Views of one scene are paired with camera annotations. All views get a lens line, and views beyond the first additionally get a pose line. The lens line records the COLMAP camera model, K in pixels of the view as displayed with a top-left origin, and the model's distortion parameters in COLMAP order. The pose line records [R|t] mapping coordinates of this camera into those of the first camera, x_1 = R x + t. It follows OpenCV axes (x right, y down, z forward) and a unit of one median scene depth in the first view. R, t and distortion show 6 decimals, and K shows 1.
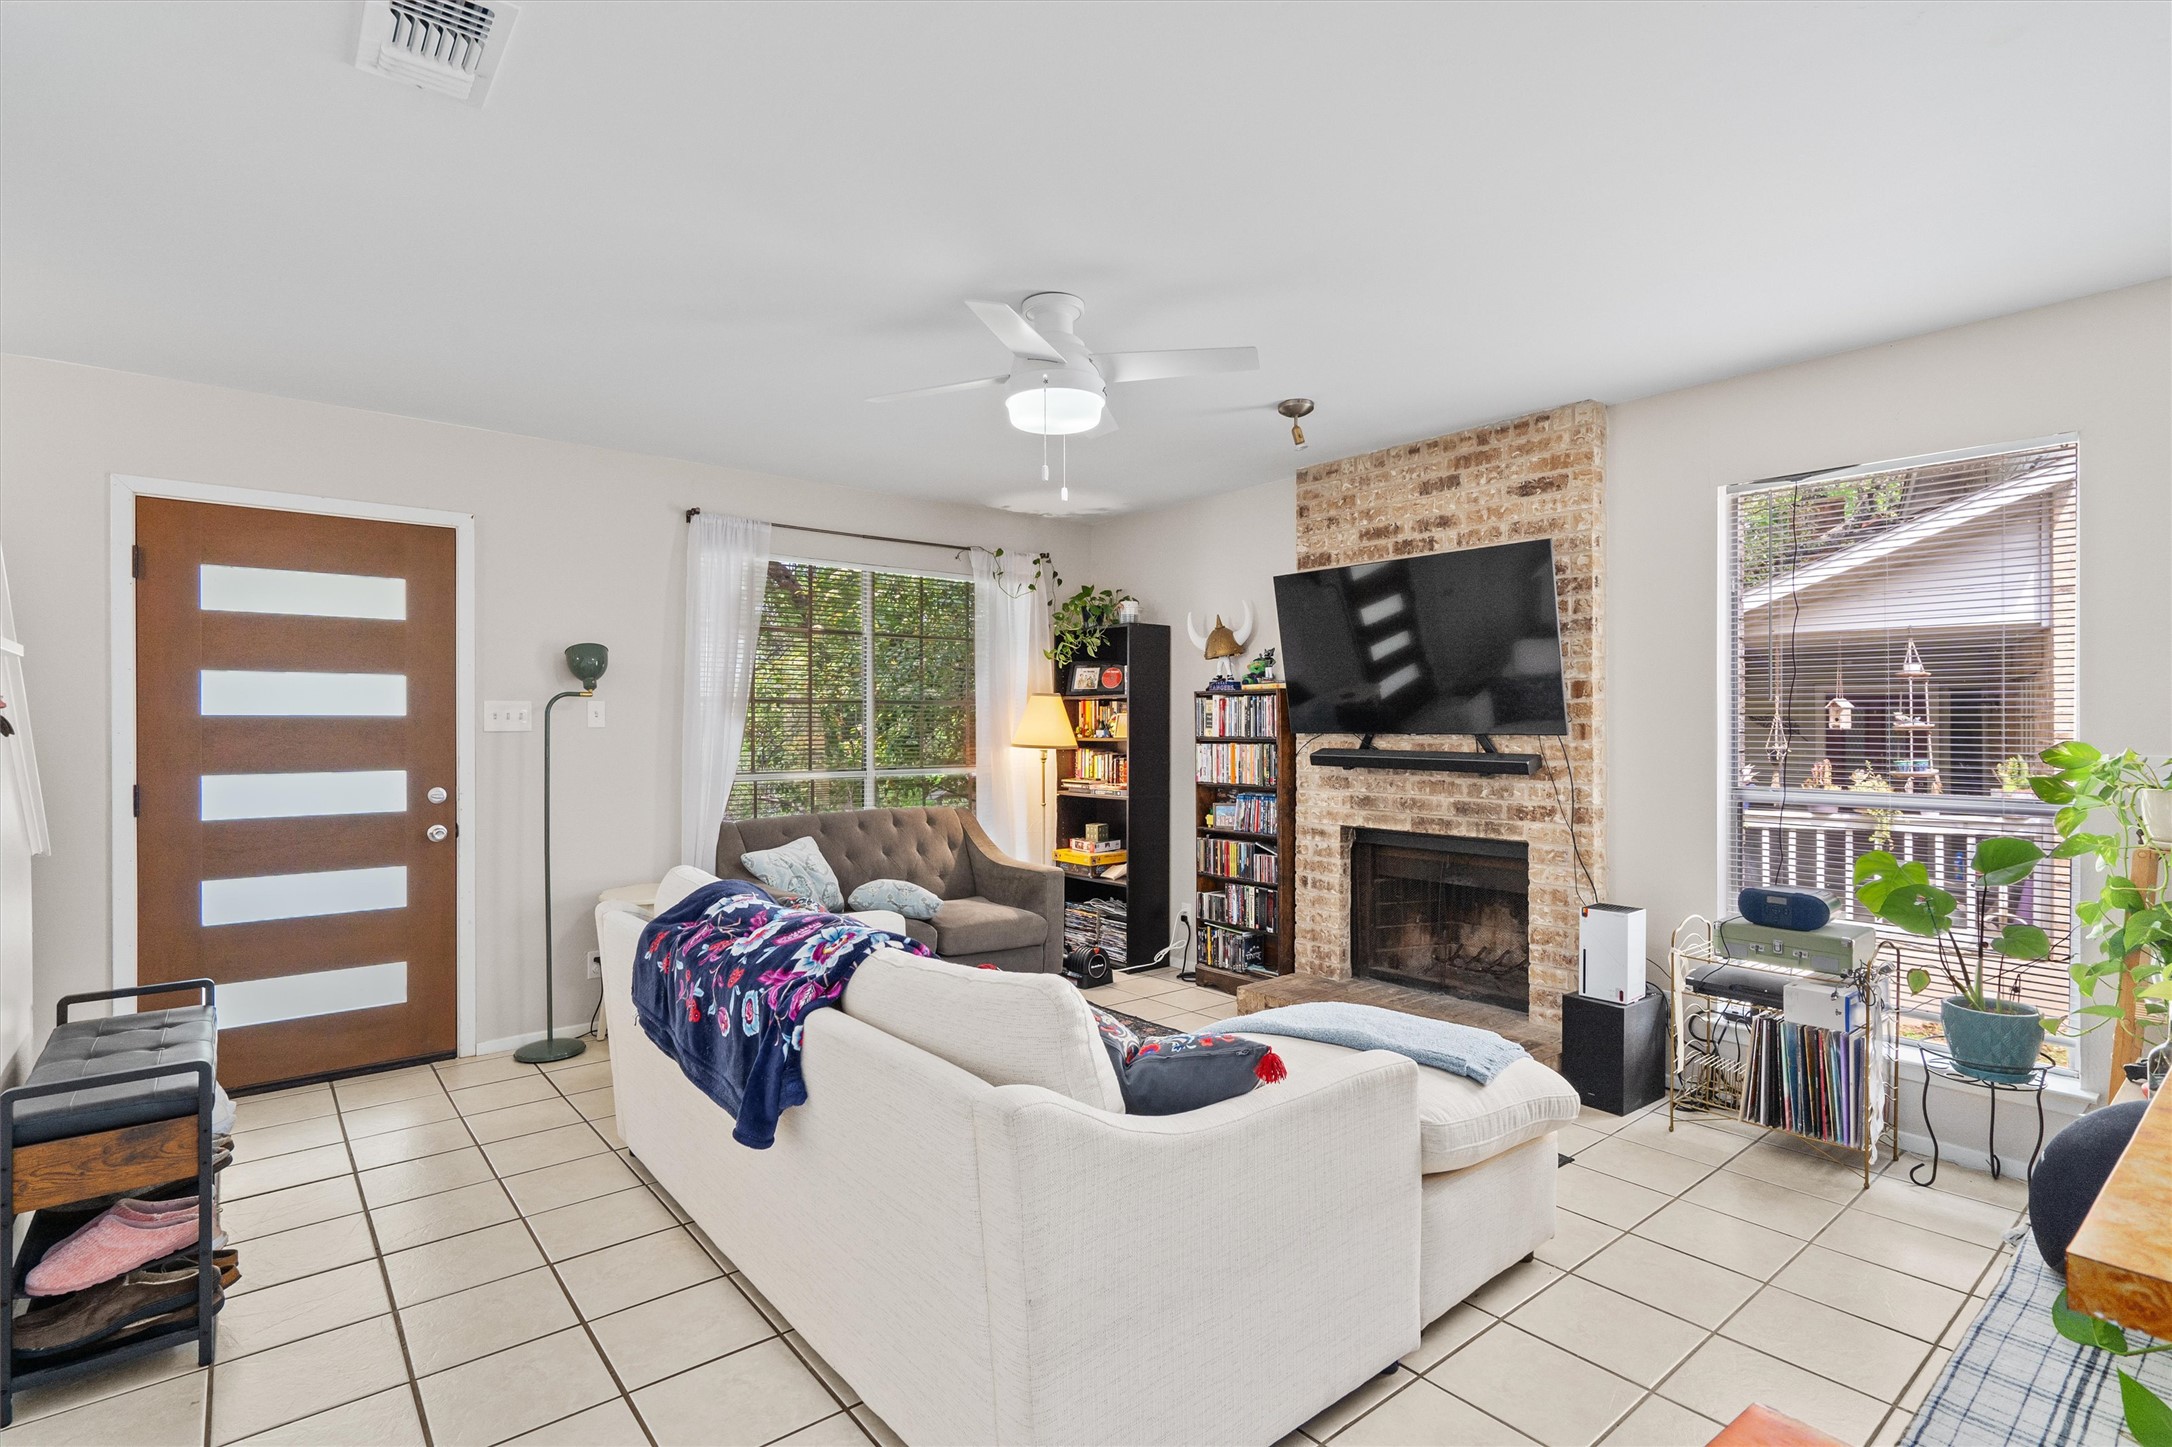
lens RADIAL K [[1051.8, 0, 1073.6], [0, 1051.8, 731.1], [0, 0, 1]] dist [-0.003232, 0.003567]
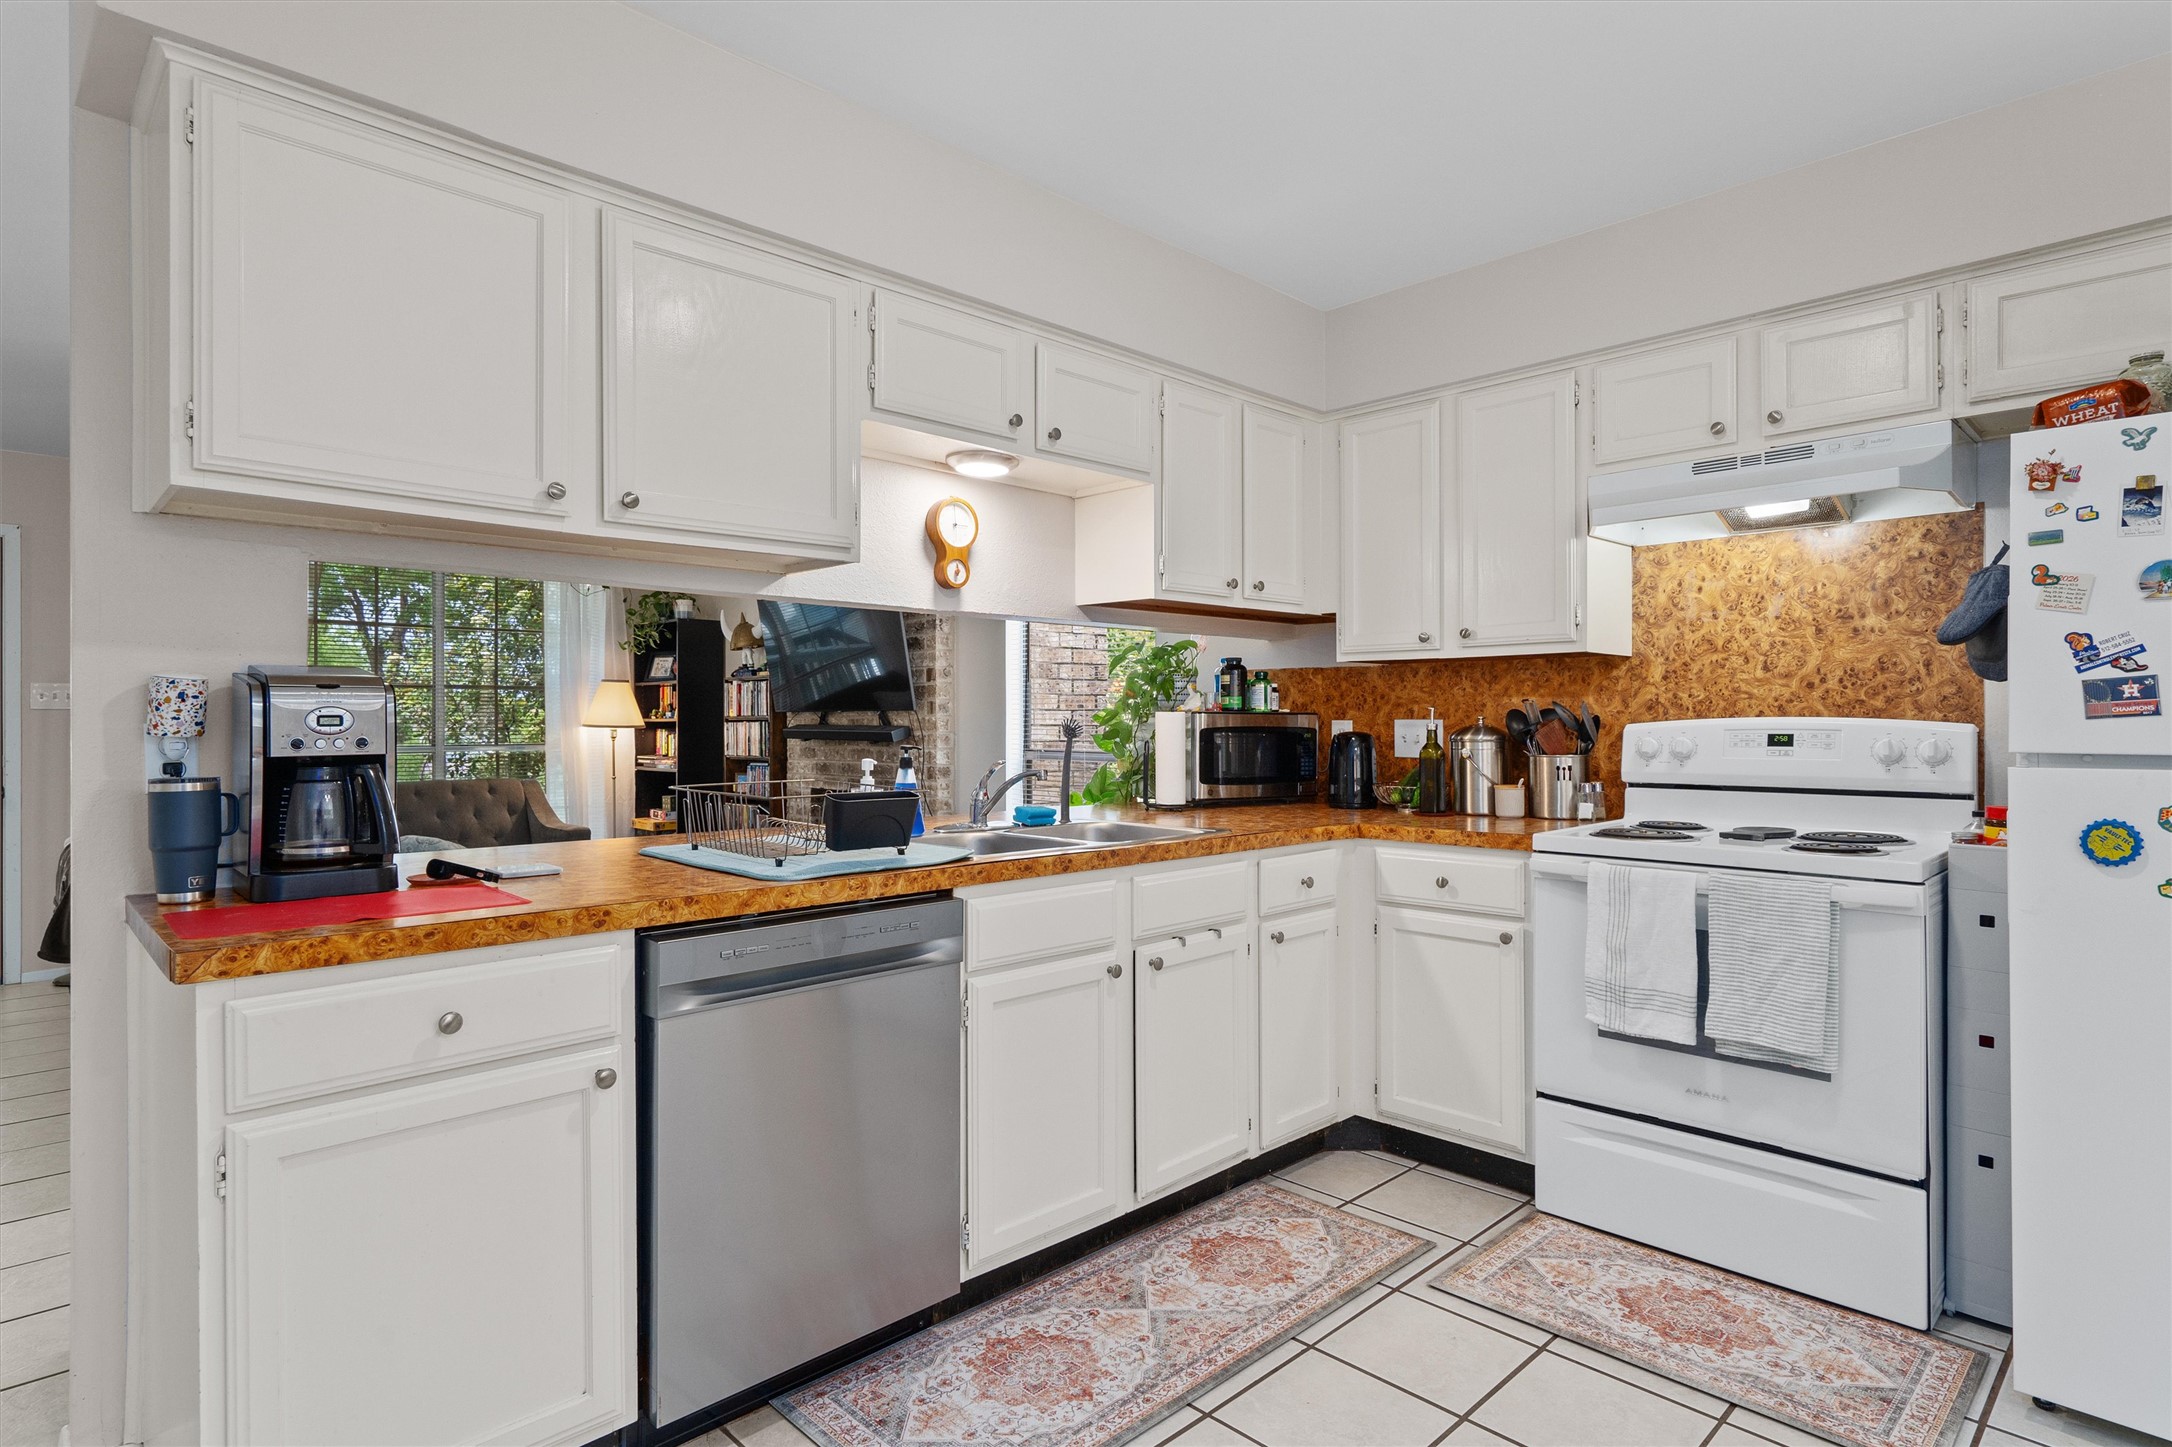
lens RADIAL K [[1138.4, 0, 1078.7], [0, 1138.4, 719.1], [0, 0, 1]] dist [-0.000054, -0.004214]
pose [[0.996290, -0.000640, 0.086053, 0.468440], [0.001323, 0.999968, -0.007877, 0.021876], [-0.086045, 0.007962, 0.996259, -0.344086]]
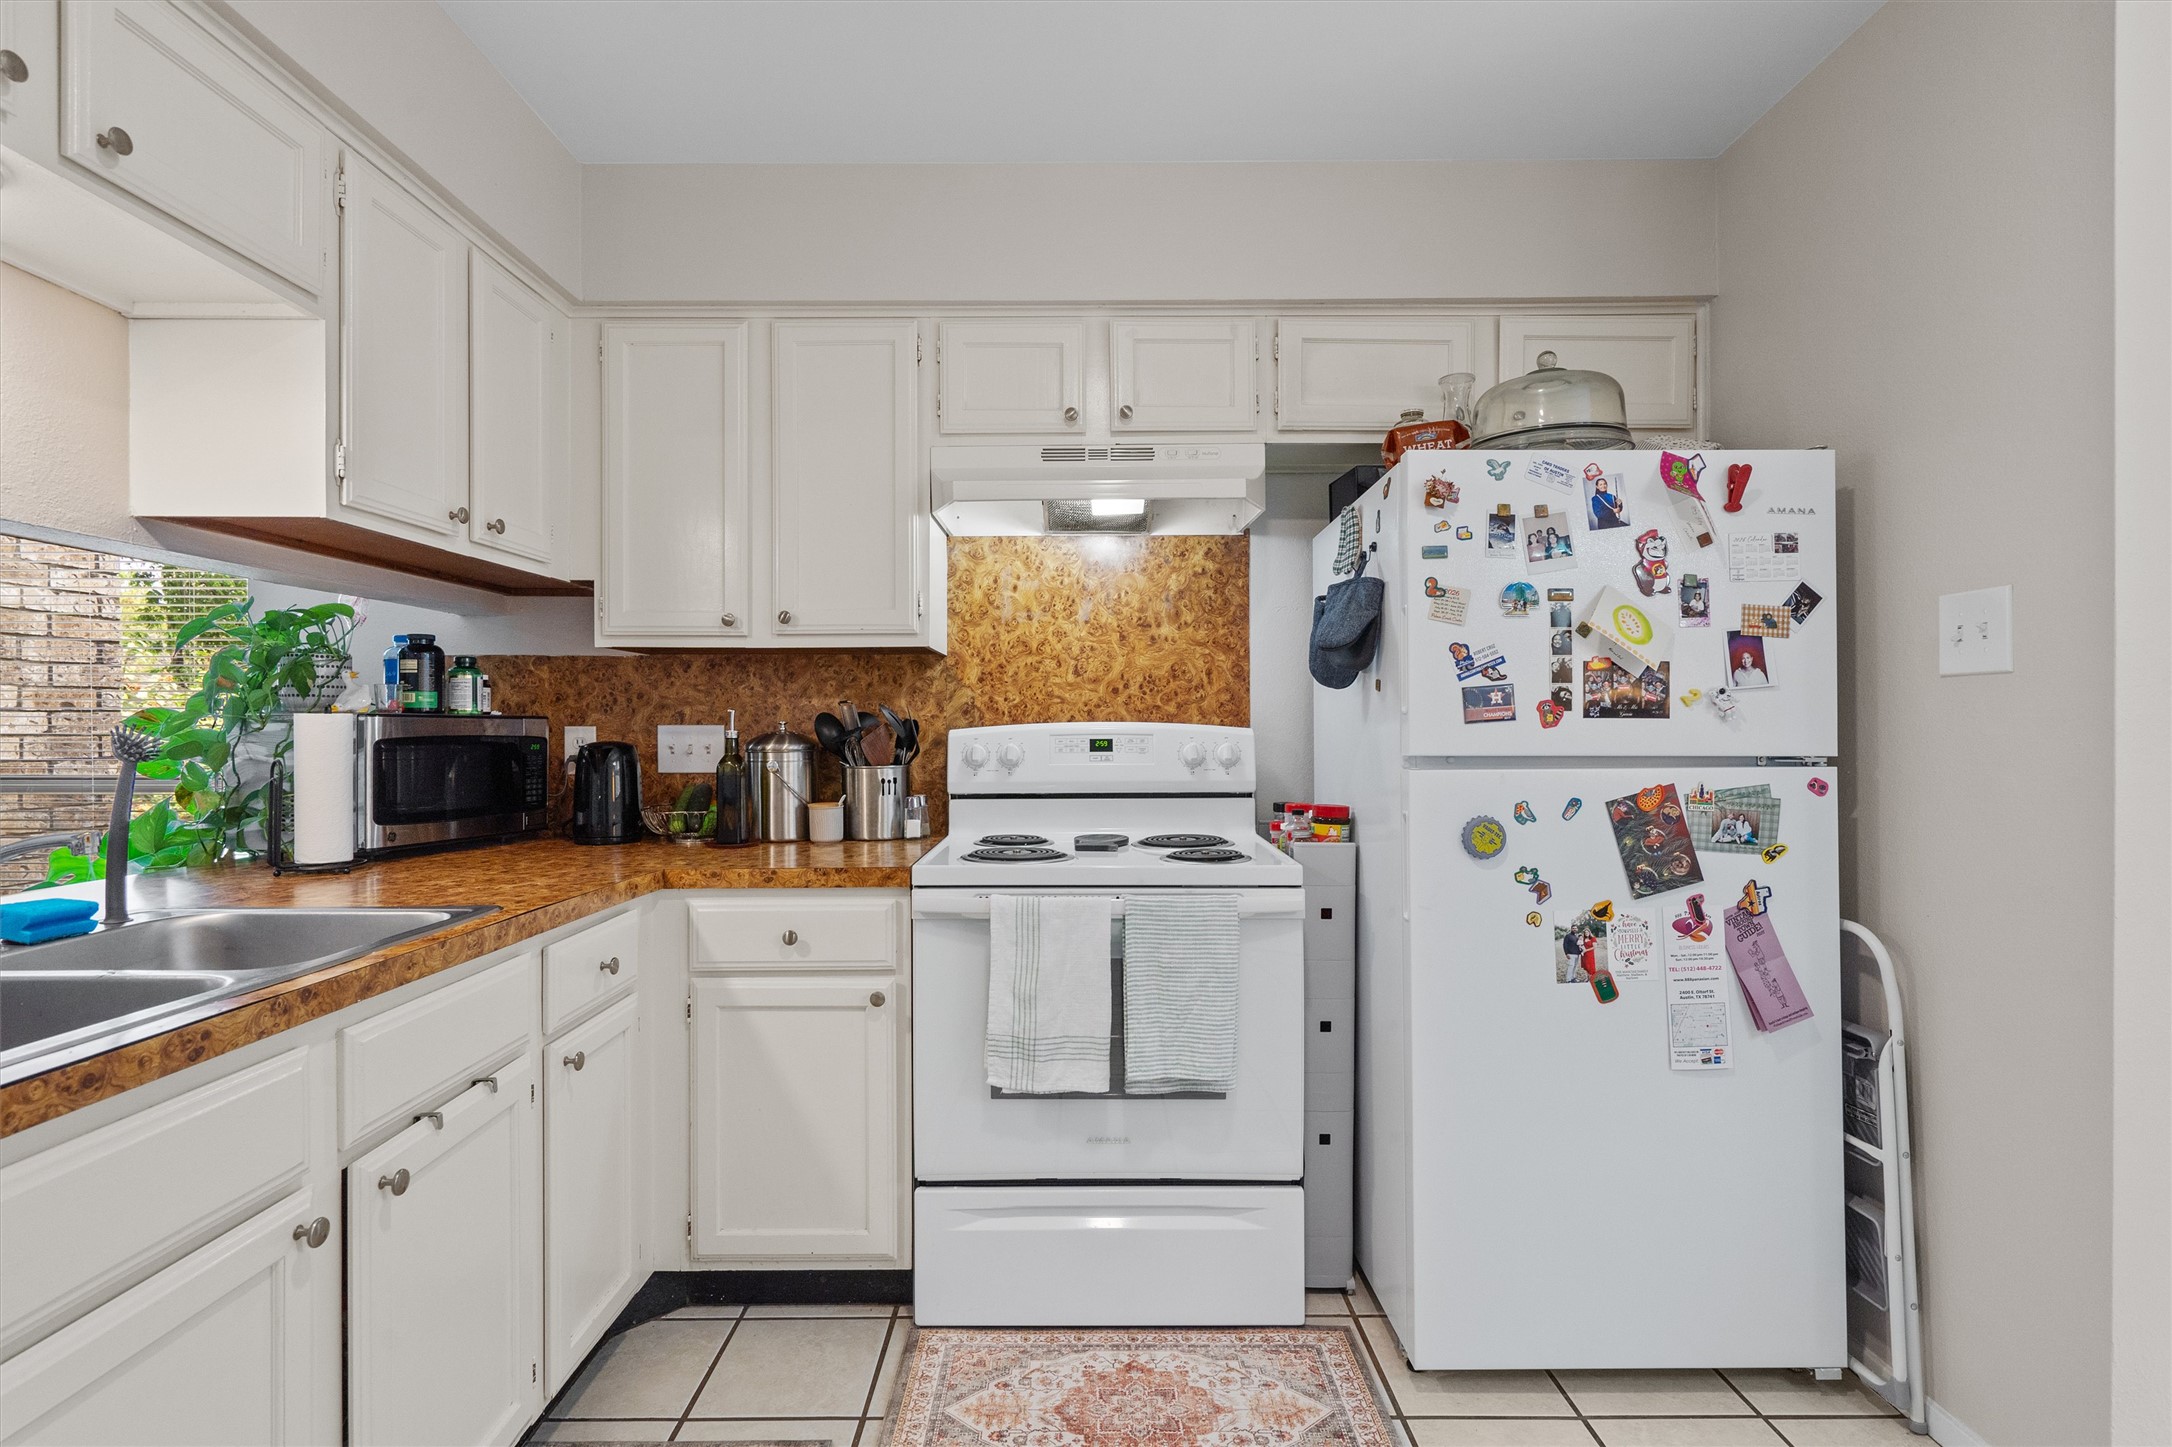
lens RADIAL K [[1051.8, 0, 1074.0], [0, 1051.8, 723.2], [0, 0, 1]] dist [-0.003232, 0.003567]
pose [[0.631813, -0.000636, 0.775121, 0.453005], [0.007524, 0.999958, -0.005313, 0.019878], [-0.775084, 0.009188, 0.631791, -0.101009]]
